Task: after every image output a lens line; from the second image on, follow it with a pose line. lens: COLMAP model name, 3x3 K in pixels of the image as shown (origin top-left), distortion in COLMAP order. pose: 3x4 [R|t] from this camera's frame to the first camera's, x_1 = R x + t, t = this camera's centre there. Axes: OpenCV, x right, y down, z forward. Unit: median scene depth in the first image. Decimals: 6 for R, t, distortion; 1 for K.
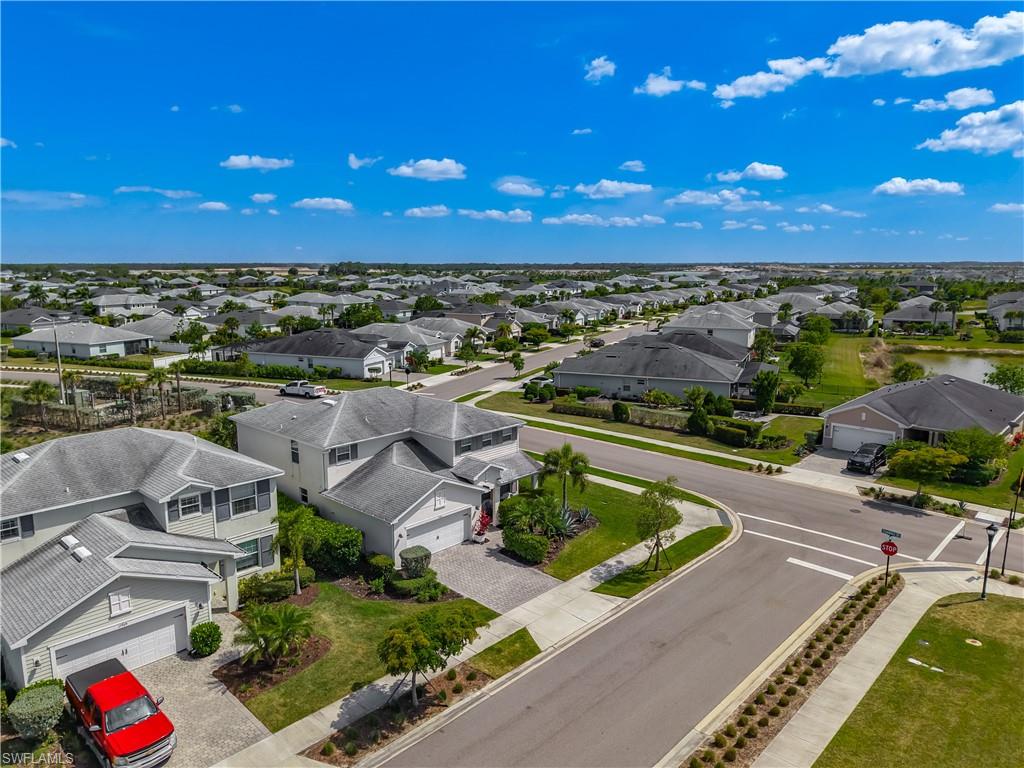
lens RADIAL K [[695.1, 0, 514.9], [0, 695.1, 385.4], [0, 0, 1]] dist [0.018215, -0.021079]
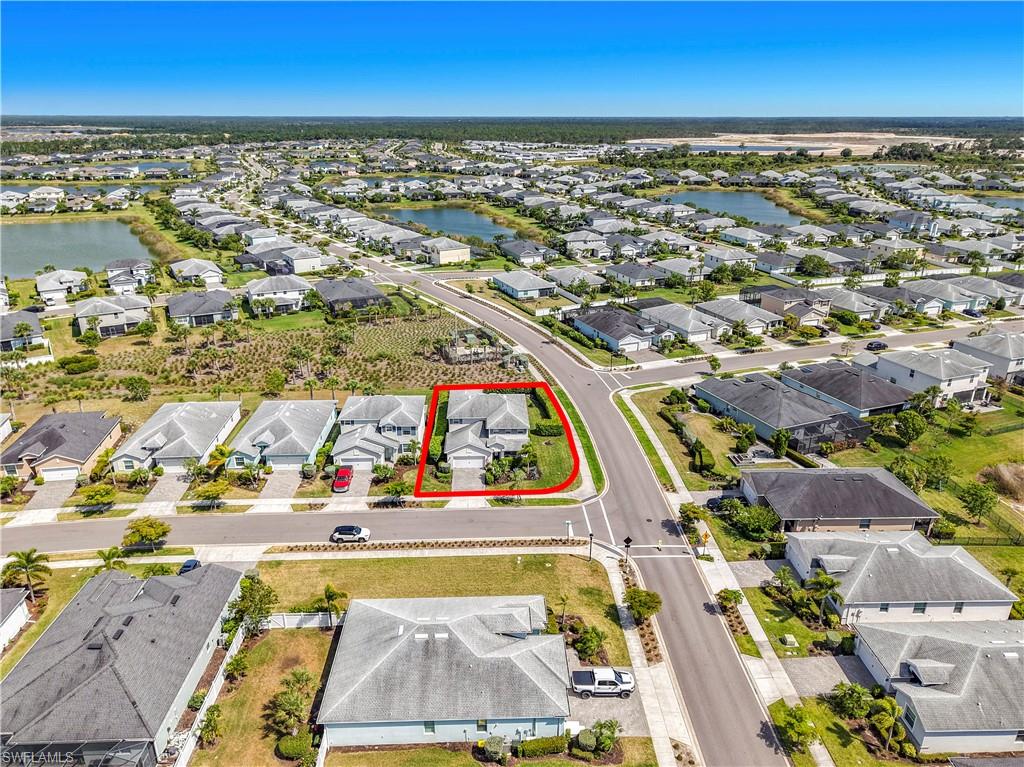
lens RADIAL K [[695.1, 0, 514.9], [0, 695.1, 382.6], [0, 0, 1]] dist [0.018215, -0.021079]
pose [[0.713055, 0.252211, -0.654173, 1.962080], [-0.124858, 0.963821, 0.235497, -0.847951], [0.689901, -0.086243, 0.718748, -0.880630]]
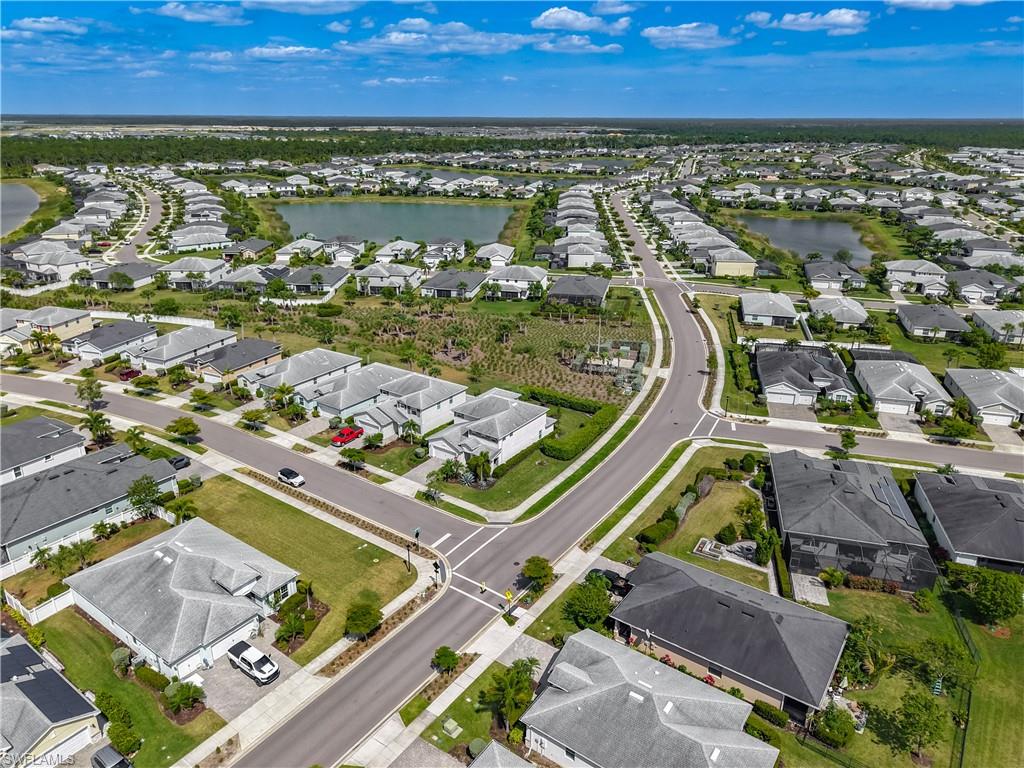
lens RADIAL K [[695.1, 0, 510.1], [0, 695.1, 385.6], [0, 0, 1]] dist [0.018215, -0.021079]
pose [[0.130252, 0.357172, -0.924912, 2.749522], [-0.175335, 0.926454, 0.333076, -1.158732], [0.975855, 0.118785, 0.183297, 0.852011]]
